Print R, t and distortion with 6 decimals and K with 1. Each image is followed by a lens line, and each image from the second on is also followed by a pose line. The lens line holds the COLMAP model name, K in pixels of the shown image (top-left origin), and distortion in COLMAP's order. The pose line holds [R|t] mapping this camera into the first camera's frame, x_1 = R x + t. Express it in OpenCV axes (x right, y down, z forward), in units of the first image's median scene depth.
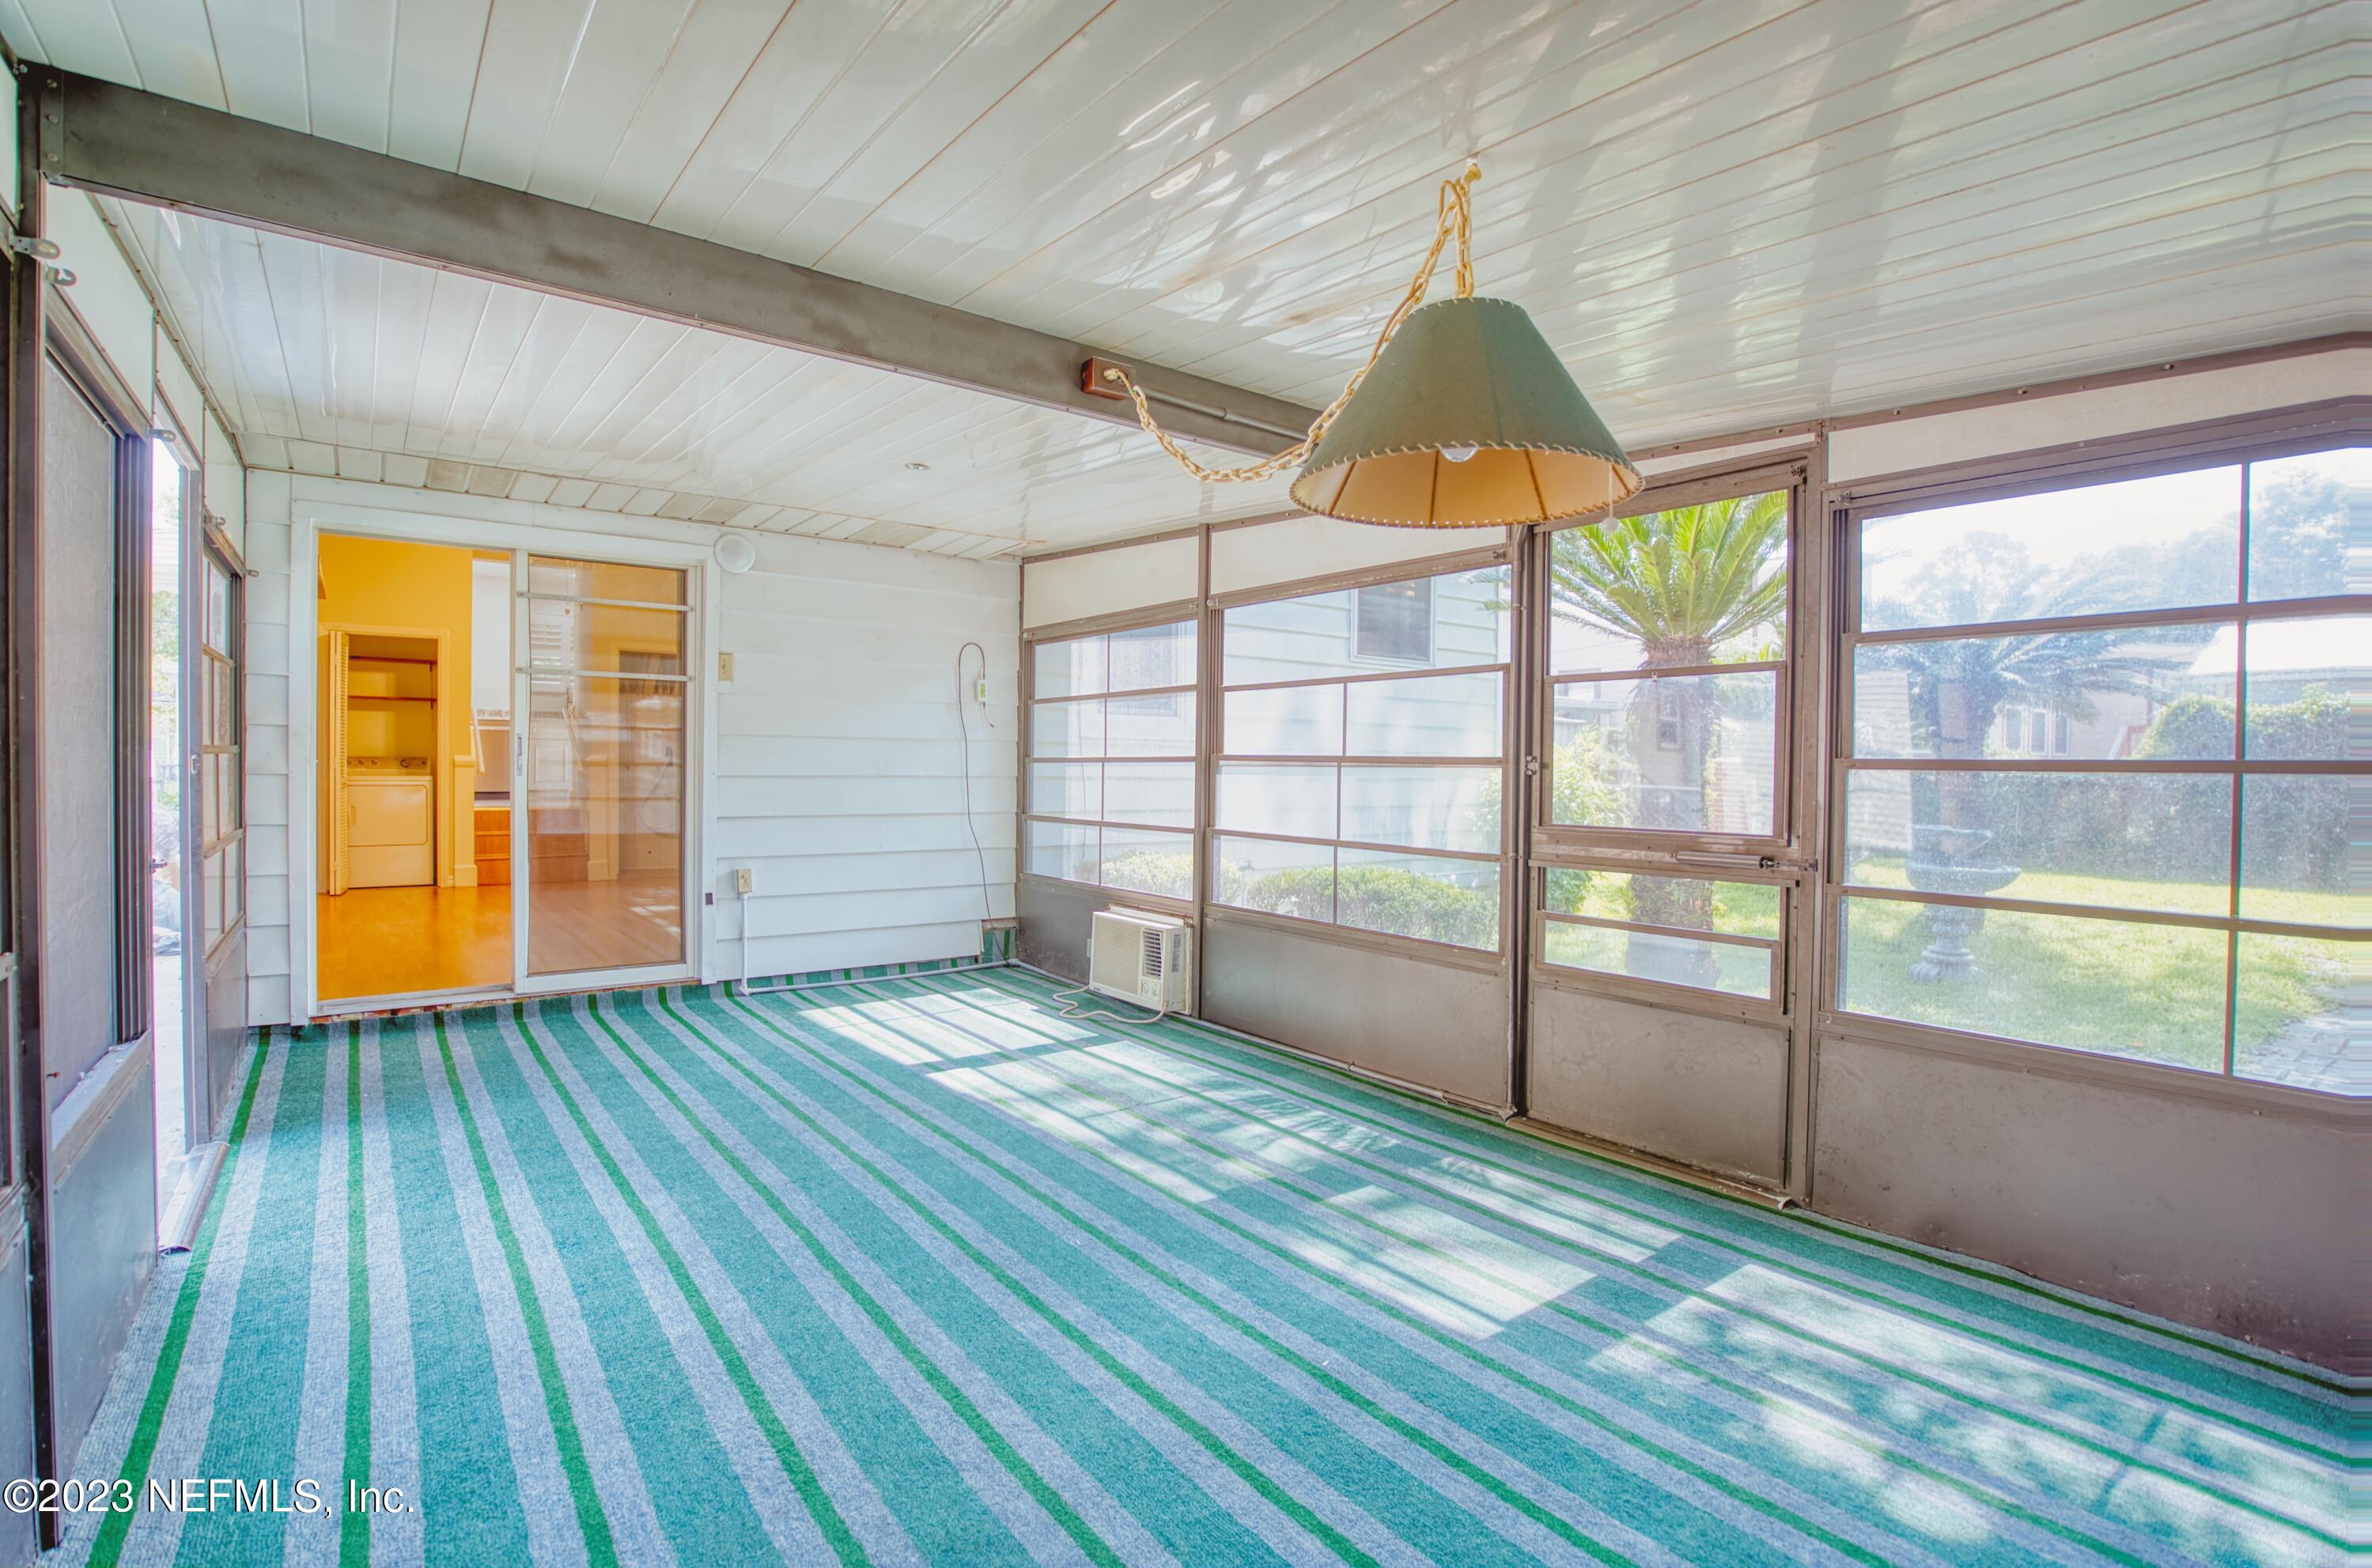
lens RADIAL K [[1110.4, 0, 1173.3], [0, 1110.4, 780.7], [0, 0, 1]] dist [-0.041100, 0.007523]
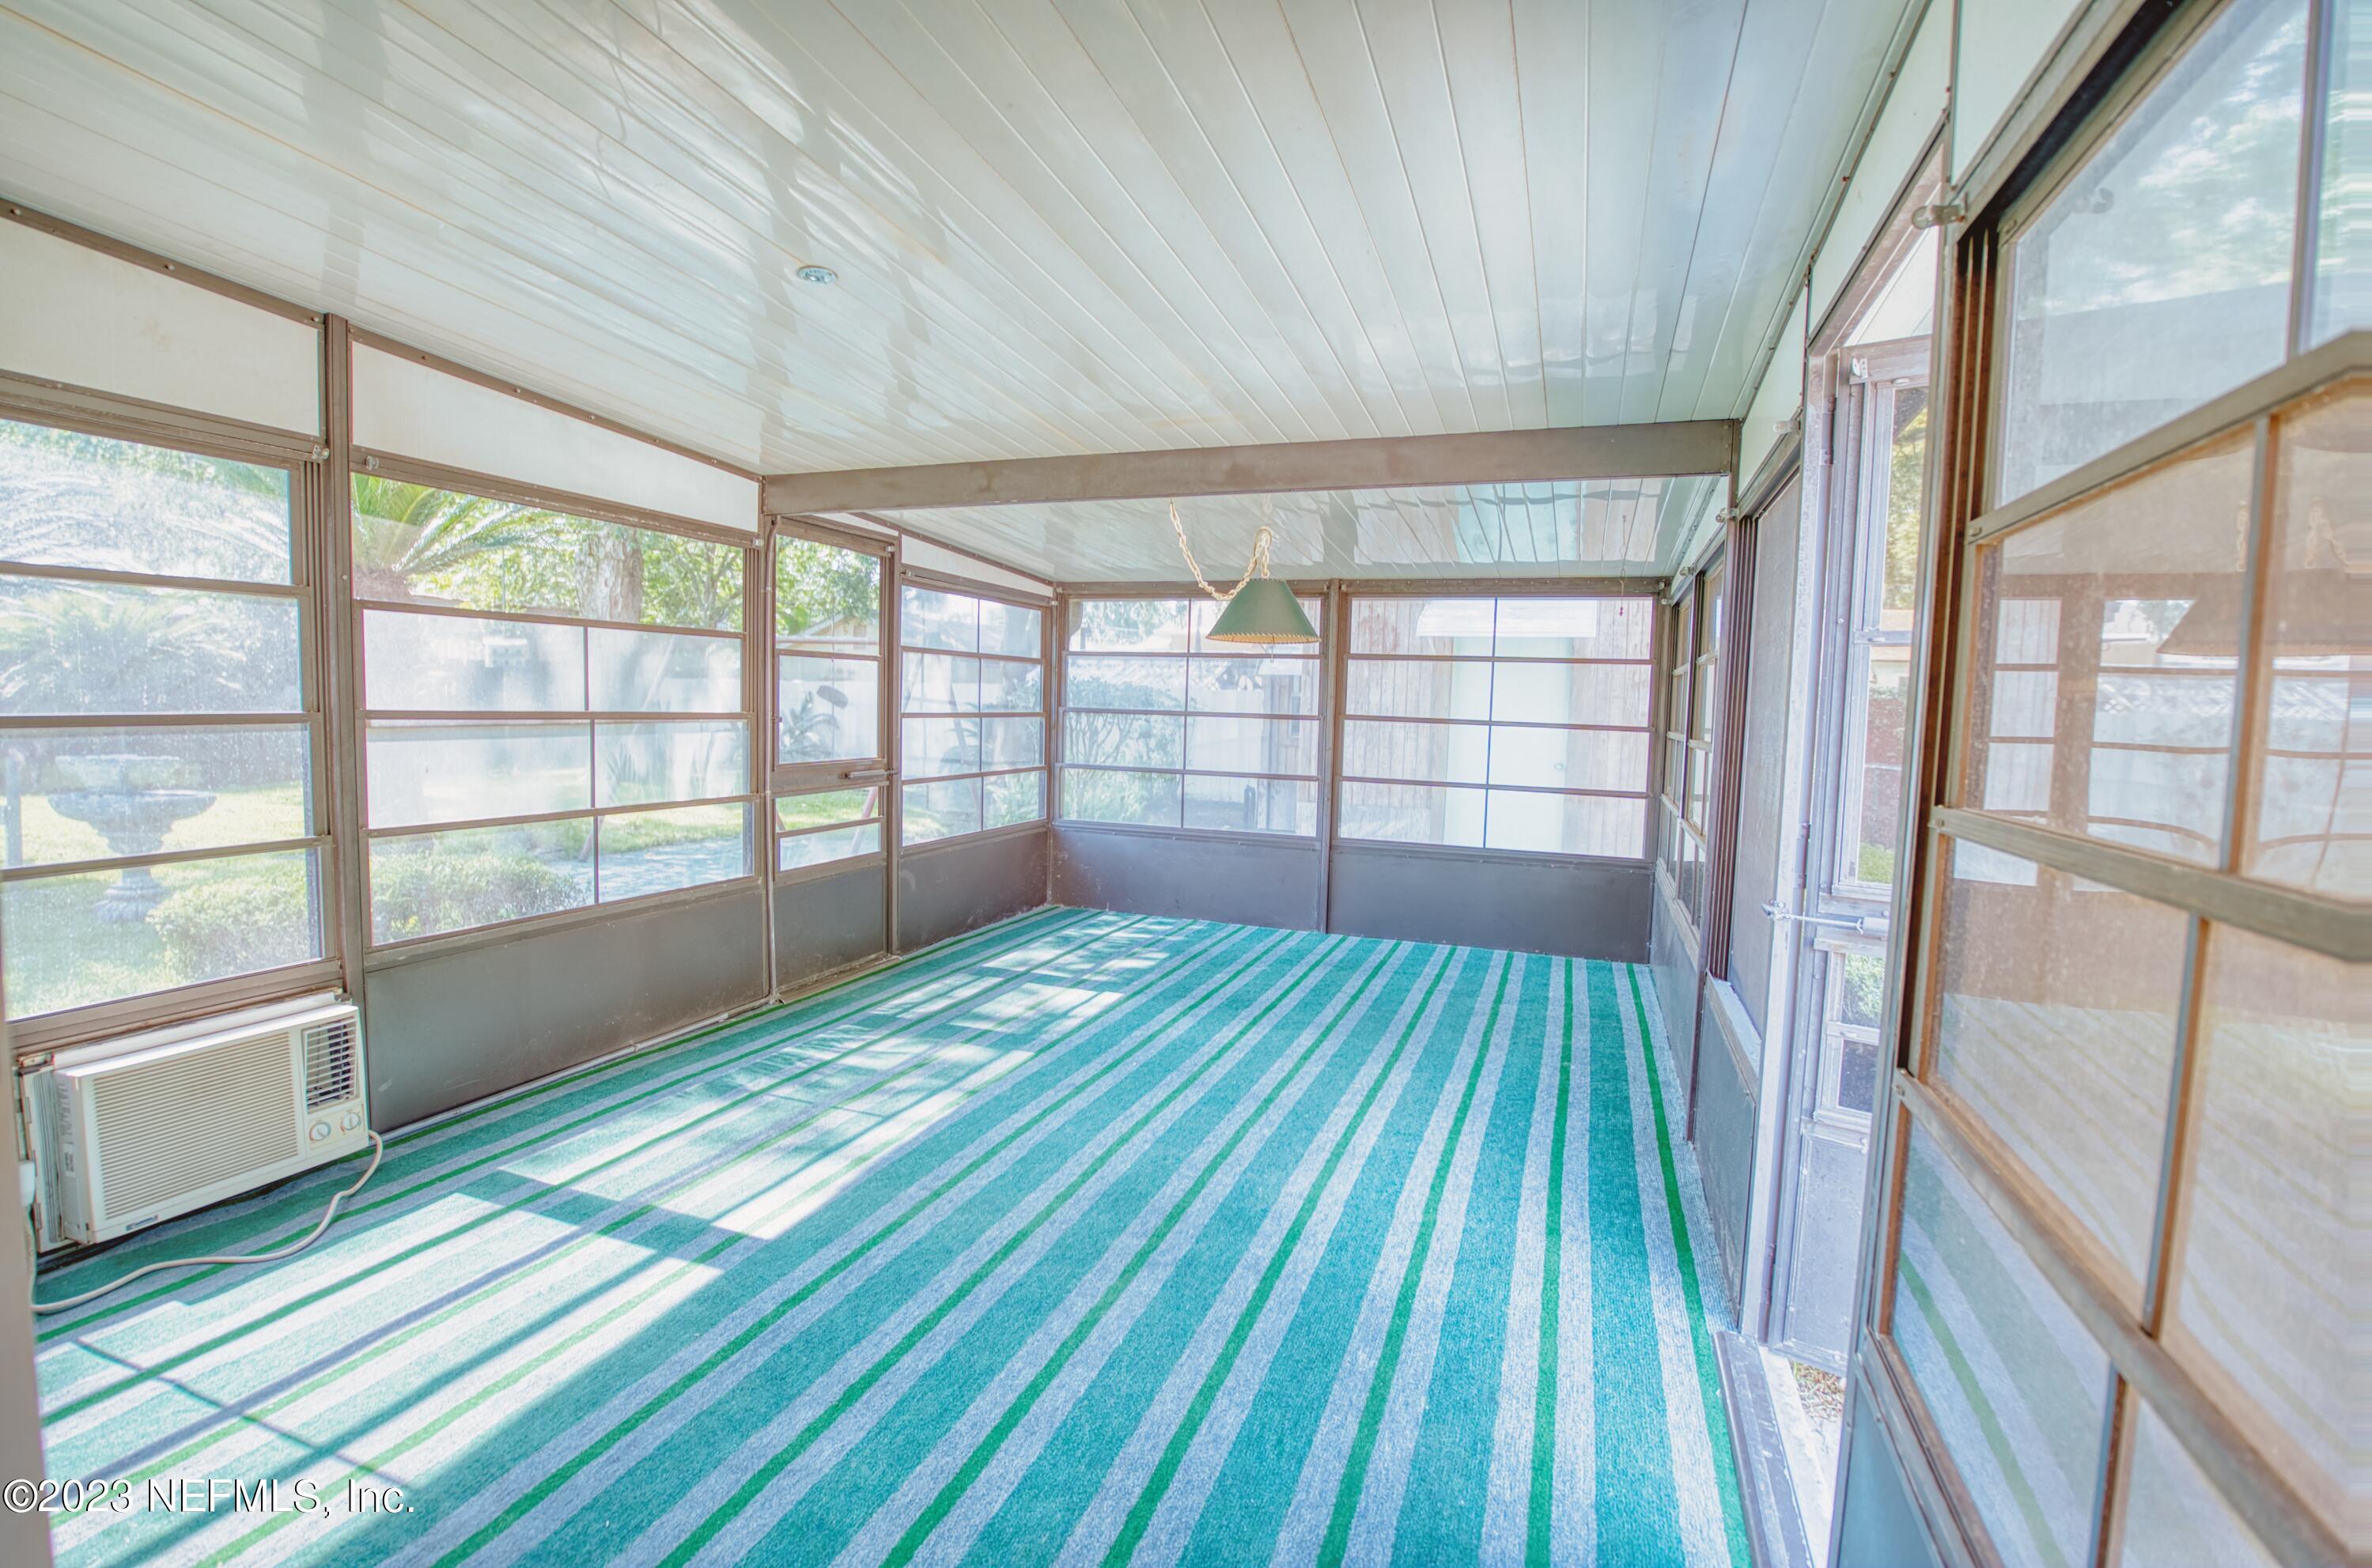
lens RADIAL K [[1110.4, 0, 1172.3], [0, 1110.4, 788.0], [0, 0, 1]] dist [-0.041100, 0.007523]
pose [[-0.544212, -0.091450, 0.833949, -1.024350], [-0.022719, 0.995283, 0.094315, -0.068131], [-0.838640, 0.032381, -0.543722, 1.369325]]
